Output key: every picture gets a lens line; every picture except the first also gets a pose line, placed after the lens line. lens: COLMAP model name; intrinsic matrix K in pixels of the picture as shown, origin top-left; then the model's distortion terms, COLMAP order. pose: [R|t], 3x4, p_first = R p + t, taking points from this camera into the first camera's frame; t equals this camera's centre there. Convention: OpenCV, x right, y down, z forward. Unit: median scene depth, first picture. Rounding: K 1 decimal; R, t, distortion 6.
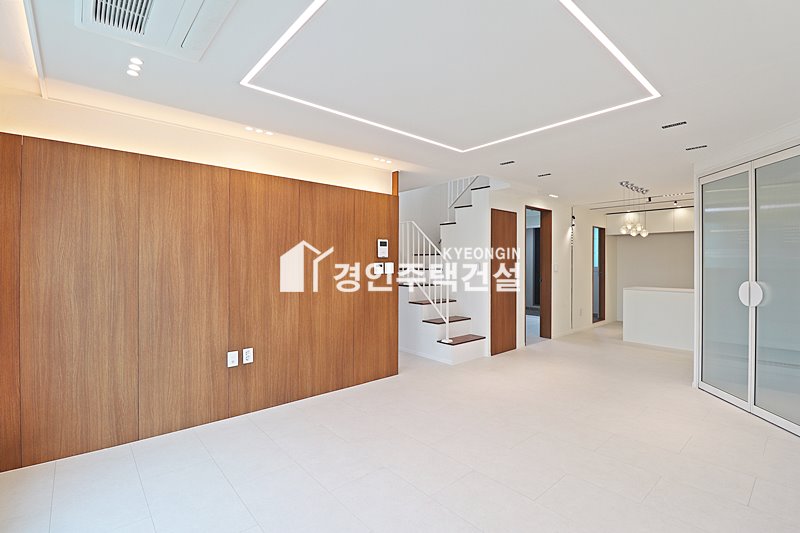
lens RADIAL K [[367.7, 0, 404.4], [0, 367.7, 262.1], [0, 0, 1]] dist [0.001157, -0.014004]
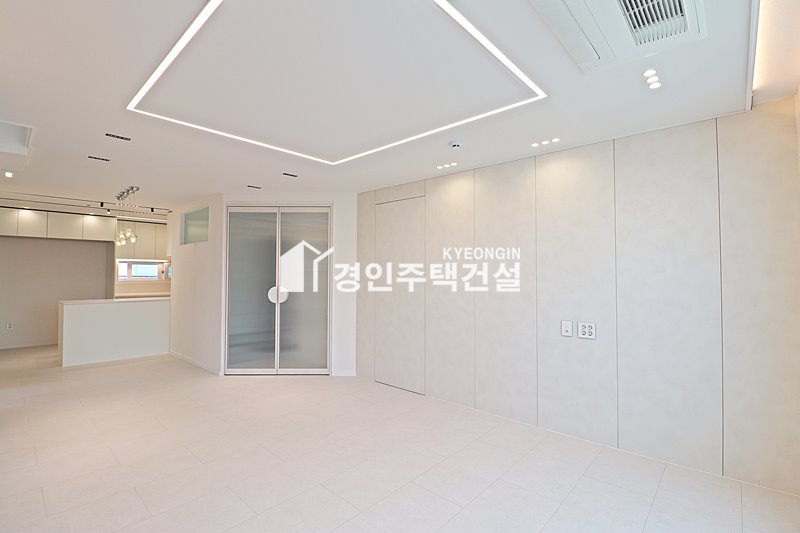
lens RADIAL K [[367.7, 0, 404.4], [0, 367.7, 262.1], [0, 0, 1]] dist [0.001157, -0.014004]
pose [[-0.114570, 0.027199, 0.993043, -0.453182], [-0.005988, 0.999588, -0.028069, -0.006186], [-0.993397, -0.009162, -0.114360, 0.477718]]
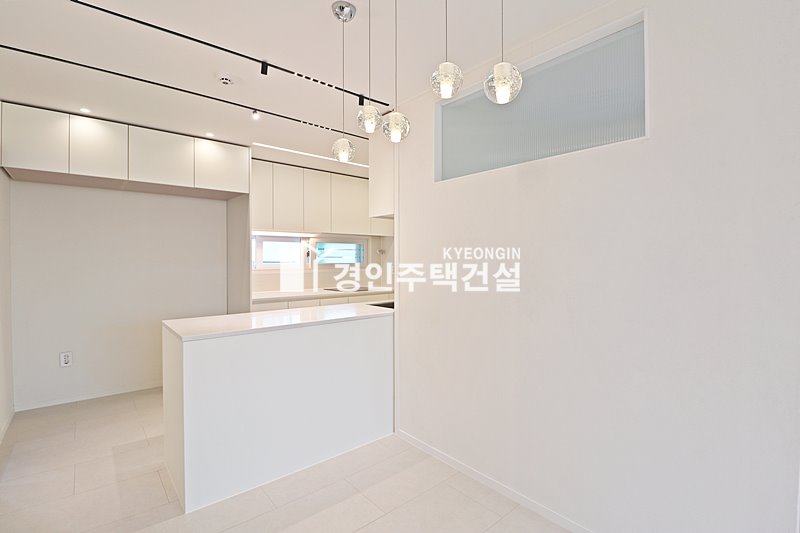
lens RADIAL K [[369.8, 0, 402.9], [0, 369.8, 261.7], [0, 0, 1]] dist [-0.000159, -0.013485]
pose [[0.013199, -0.008361, 0.999878, 0.443656], [-0.001560, 0.999964, 0.008382, 0.011269], [-0.999912, -0.001671, 0.013185, 1.191945]]
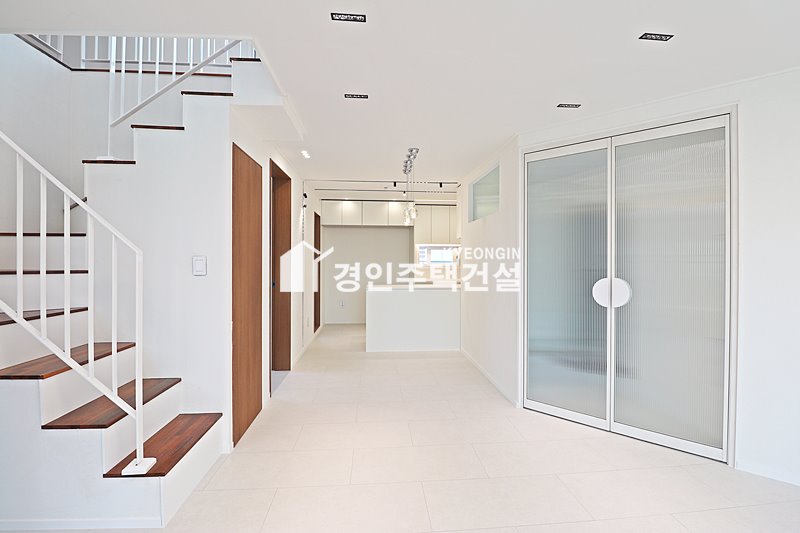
lens RADIAL K [[367.7, 0, 404.4], [0, 367.7, 262.1], [0, 0, 1]] dist [0.001157, -0.014004]
pose [[0.596453, -0.006002, 0.802626, -0.020552], [-0.002952, 0.999949, 0.009671, 0.006211], [-0.802643, -0.008138, 0.596404, 0.638241]]
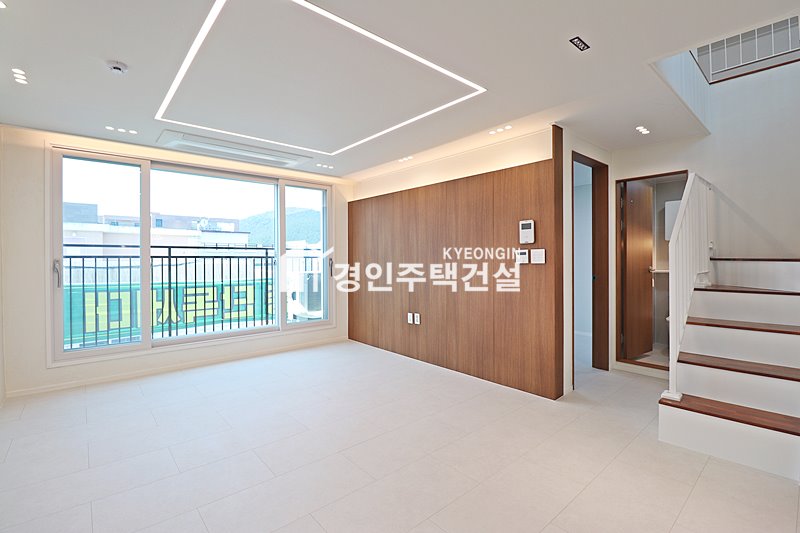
lens RADIAL K [[369.8, 0, 402.9], [0, 369.8, 261.7], [0, 0, 1]] dist [-0.000159, -0.013485]
pose [[-0.003150, 0.006810, -0.999972, 0.721280], [0.009114, 0.999935, 0.006781, 0.019164], [0.999954, -0.009092, -0.003212, 0.695899]]
